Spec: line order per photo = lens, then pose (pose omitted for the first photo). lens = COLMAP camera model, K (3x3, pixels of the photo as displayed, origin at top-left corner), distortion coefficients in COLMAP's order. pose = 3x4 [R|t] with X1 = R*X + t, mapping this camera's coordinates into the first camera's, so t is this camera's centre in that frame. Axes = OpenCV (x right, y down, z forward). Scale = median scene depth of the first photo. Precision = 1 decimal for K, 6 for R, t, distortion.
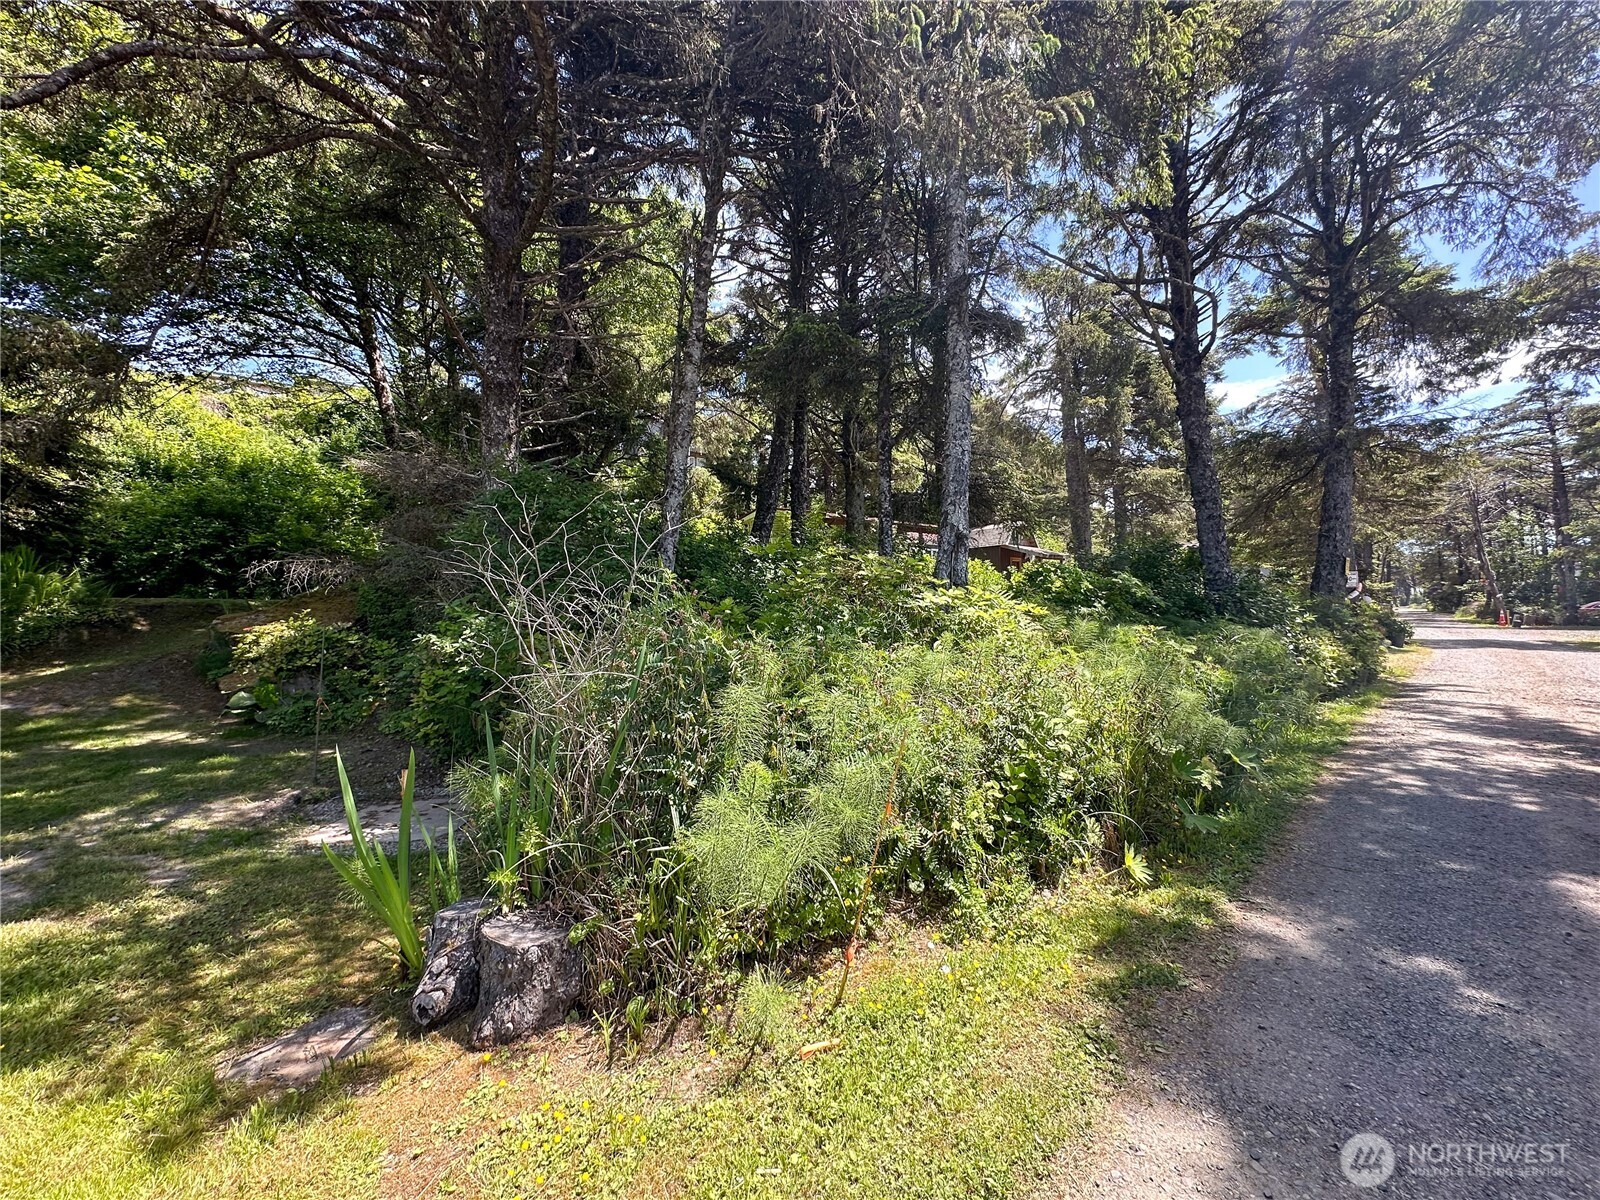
lens RADIAL K [[648.8, 0, 800.0], [0, 648.8, 600.0], [0, 0, 1]] dist [-0.001021, -0.000362]
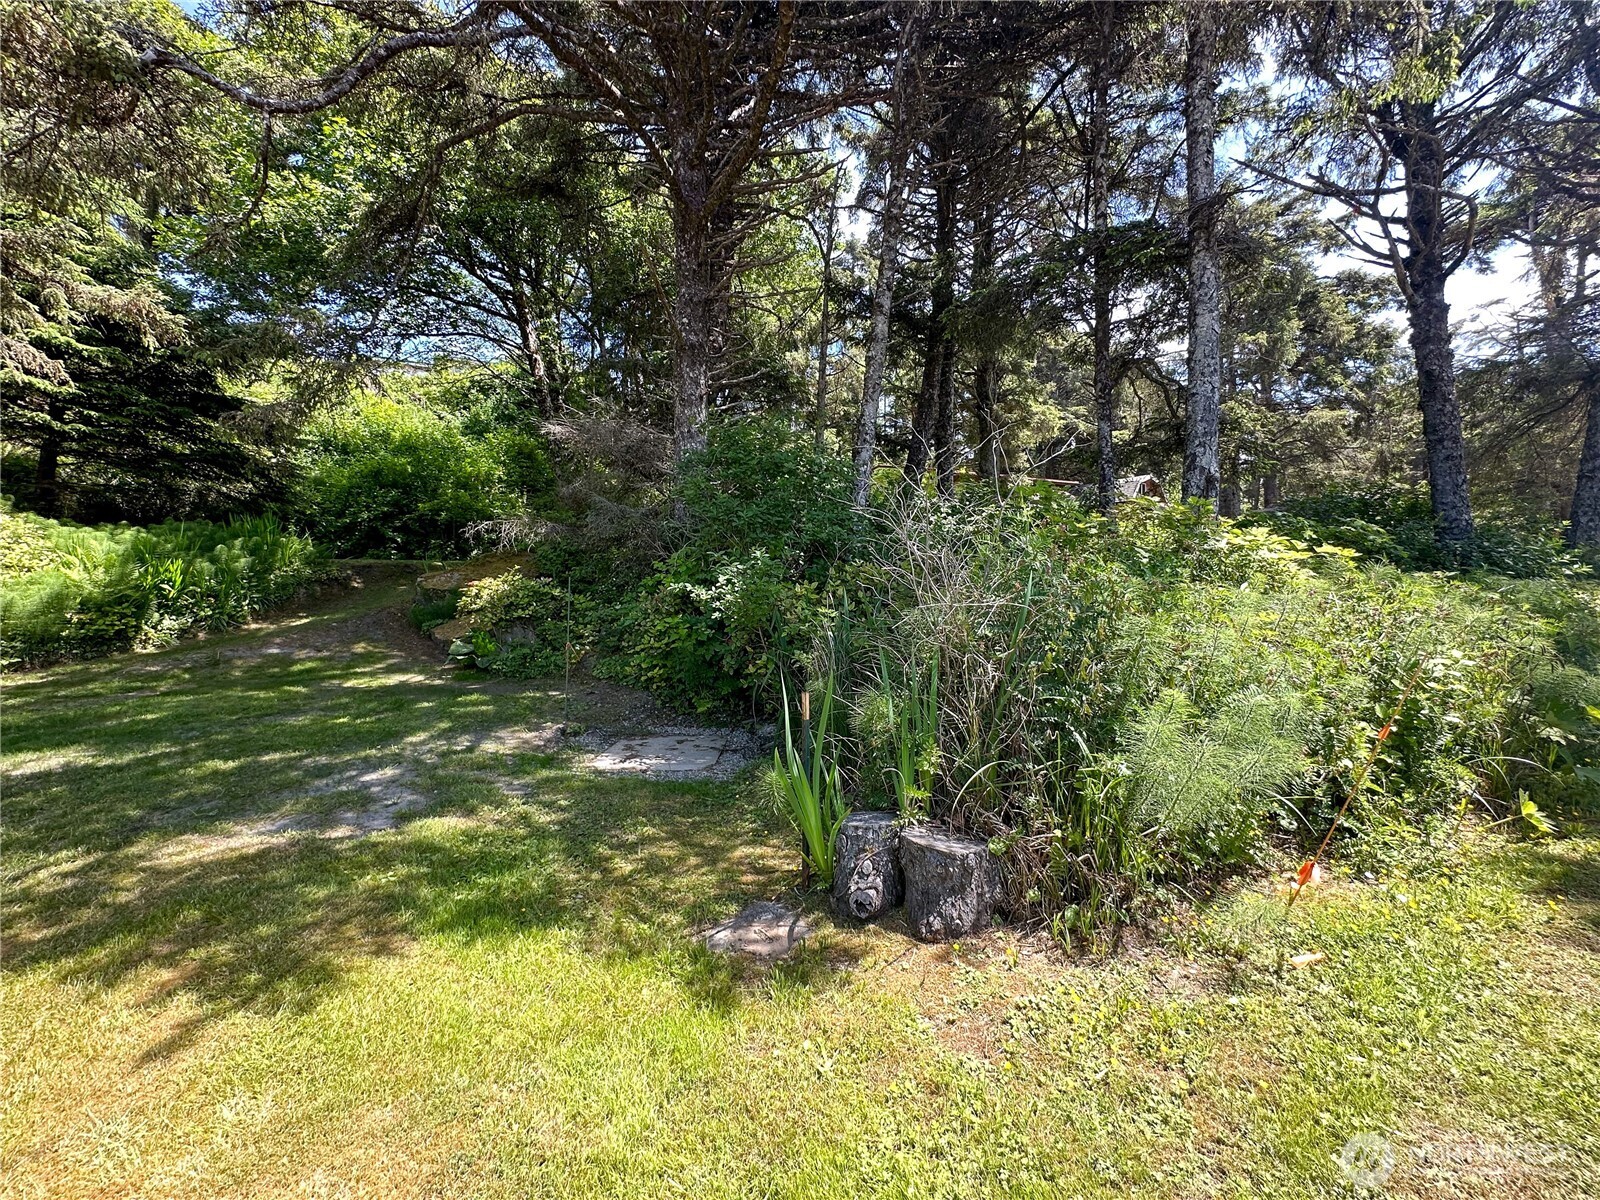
lens RADIAL K [[648.8, 0, 800.0], [0, 648.8, 600.0], [0, 0, 1]] dist [-0.001021, -0.000362]
pose [[0.990264, 0.002206, -0.139182, -0.134788], [0.005772, 0.998364, 0.056888, 0.012831], [0.139079, -0.057138, 0.988631, -0.019567]]
